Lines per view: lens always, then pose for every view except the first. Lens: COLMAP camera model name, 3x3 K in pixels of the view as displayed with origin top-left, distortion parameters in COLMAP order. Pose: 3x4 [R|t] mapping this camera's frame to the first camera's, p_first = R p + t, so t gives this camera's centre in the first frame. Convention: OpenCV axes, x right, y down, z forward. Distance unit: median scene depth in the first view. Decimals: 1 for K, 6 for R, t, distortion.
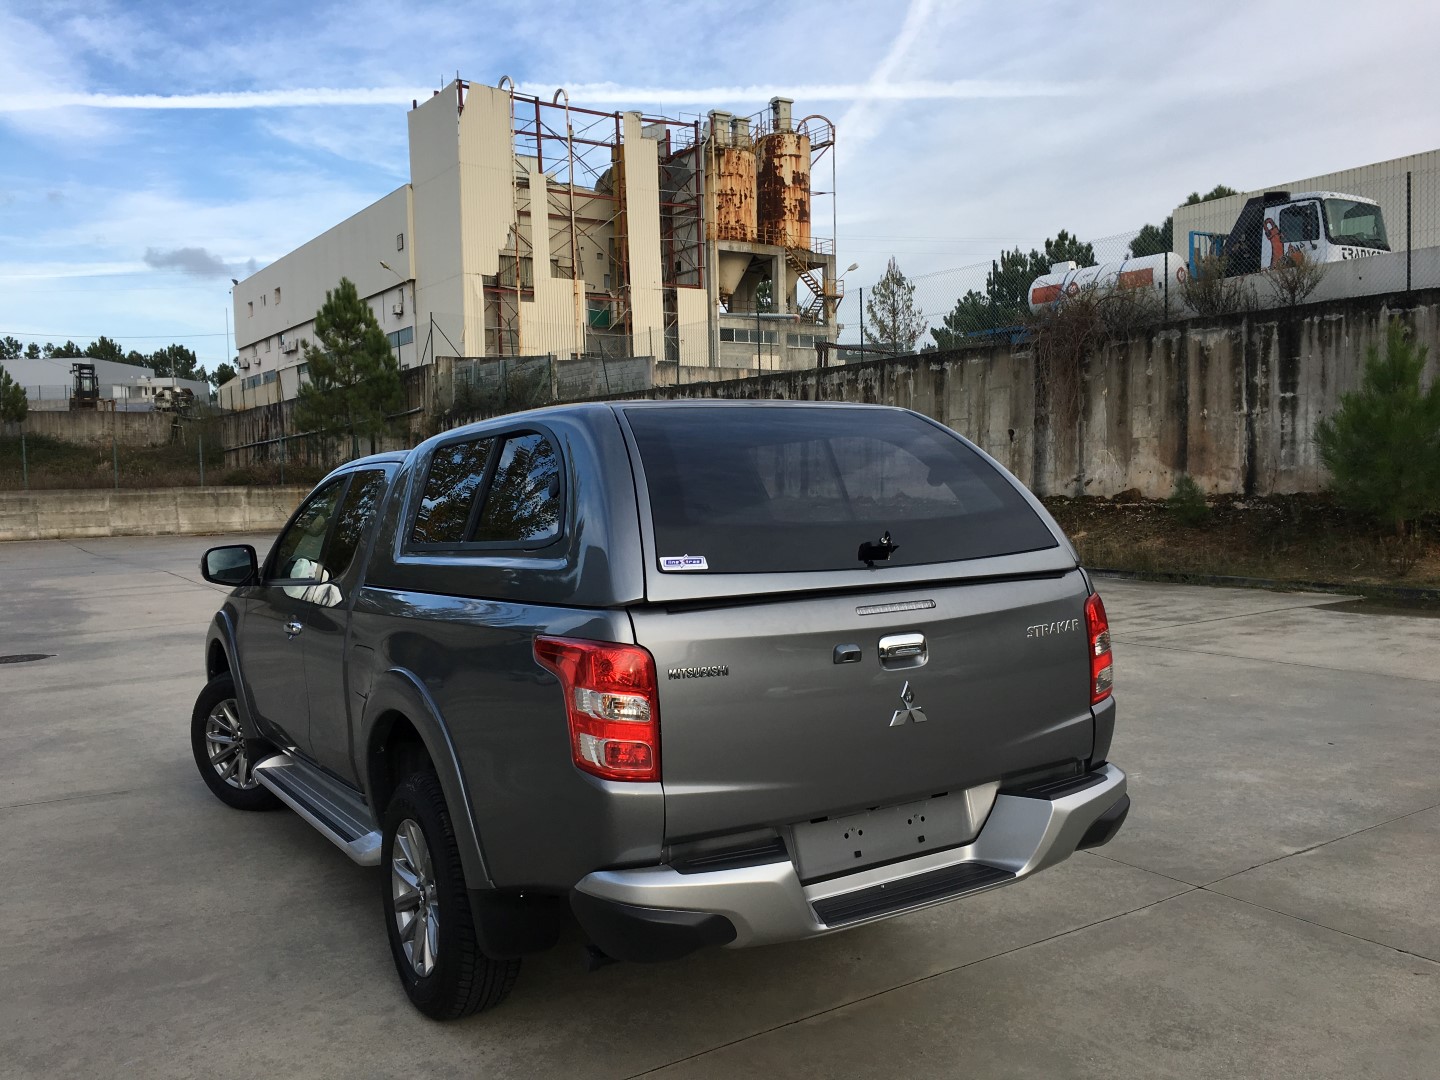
lens RADIAL K [[1215.8, 0, 721.1], [0, 1215.8, 532.0], [0, 0, 1]] dist [0.087007, -0.116764]
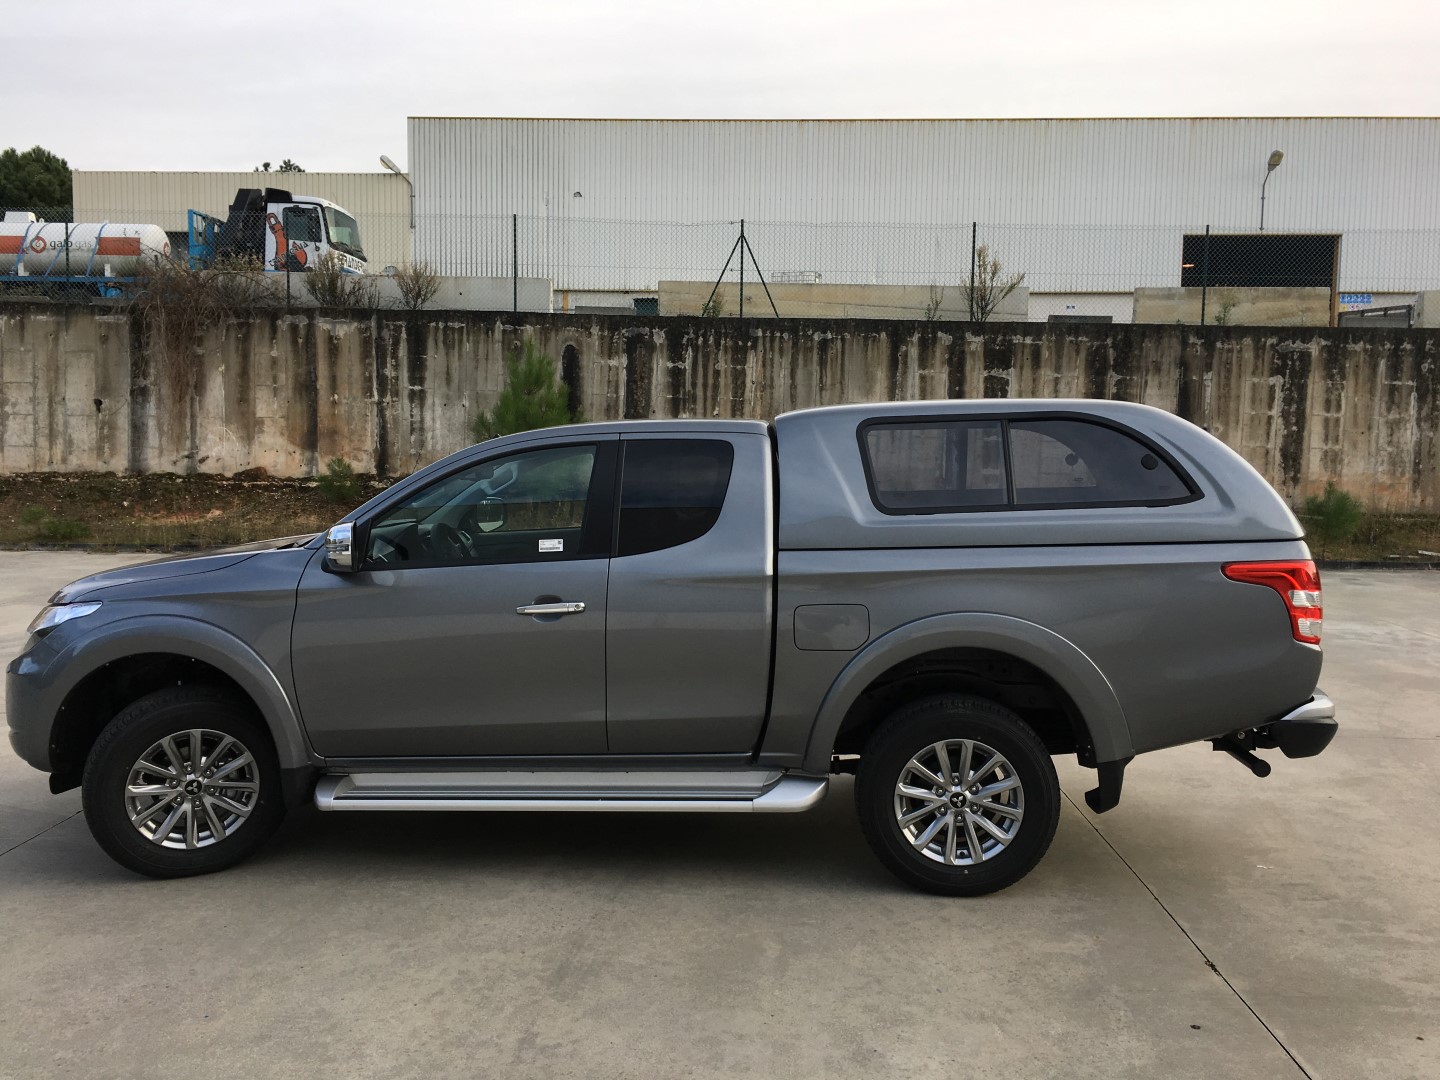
lens RADIAL K [[1215.8, 0, 720.8], [0, 1215.8, 528.8], [0, 0, 1]] dist [0.087007, -0.116764]
pose [[0.585084, -0.024287, 0.810609, -0.108420], [0.013902, 0.999705, 0.019919, 0.000272], [-0.810853, -0.000385, 0.585249, 0.039415]]
